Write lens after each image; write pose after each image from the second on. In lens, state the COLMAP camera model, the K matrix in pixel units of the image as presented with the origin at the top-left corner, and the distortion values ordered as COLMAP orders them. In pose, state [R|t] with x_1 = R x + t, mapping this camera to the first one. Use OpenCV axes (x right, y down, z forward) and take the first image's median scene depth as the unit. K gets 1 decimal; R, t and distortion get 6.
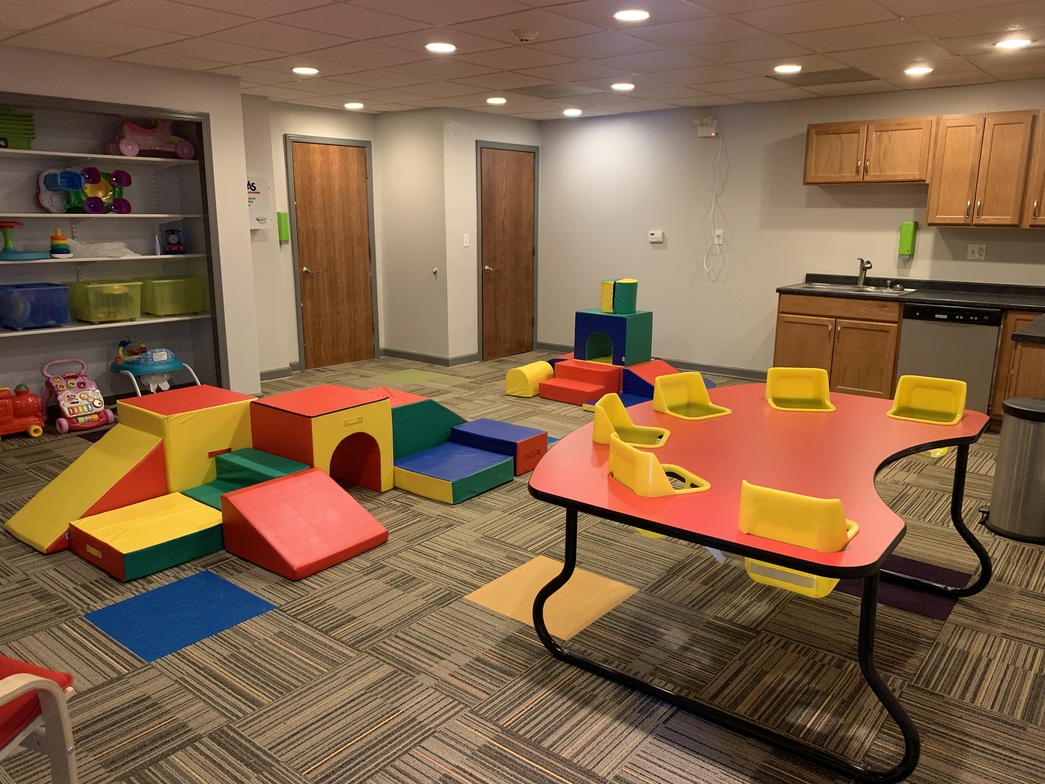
lens RADIAL K [[793.7, 0, 524.2], [0, 793.7, 387.1], [0, 0, 1]] dist [0.048823, -0.069256]
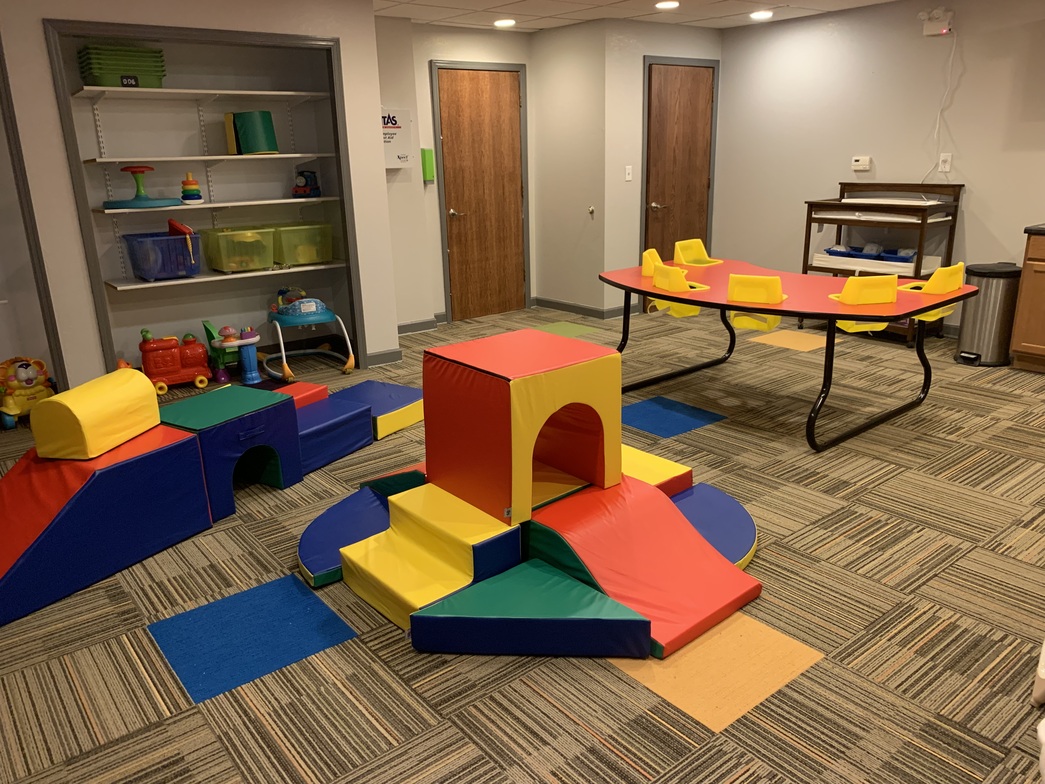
lens RADIAL K [[793.7, 0, 524.2], [0, 793.7, 387.1], [0, 0, 1]] dist [0.048823, -0.069256]
pose [[0.976290, 0.033375, -0.213878, 0.013952], [-0.016605, 0.996678, 0.079728, -0.026746], [0.215828, -0.074287, 0.973601, 0.143356]]
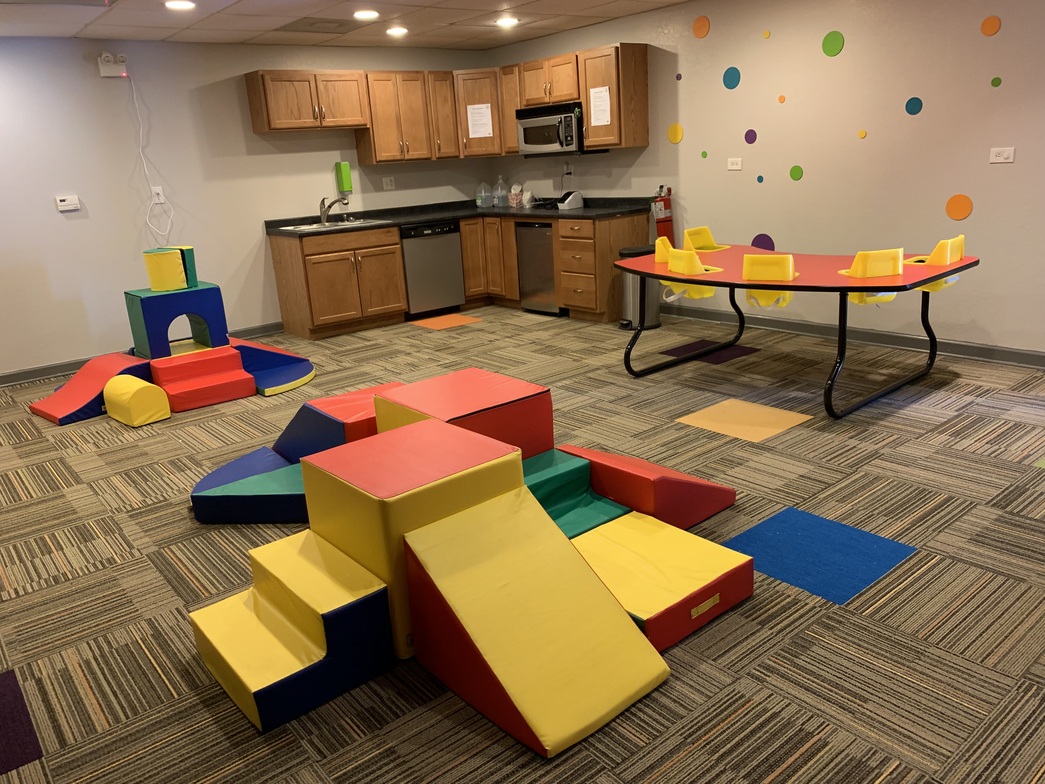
lens RADIAL K [[795.4, 0, 526.2], [0, 795.4, 380.1], [0, 0, 1]] dist [0.044340, -0.078707]
pose [[0.203095, -0.287041, 0.936141, -0.721742], [0.276829, 0.933893, 0.226294, -0.112216], [-0.939211, 0.213191, 0.269131, 0.565135]]
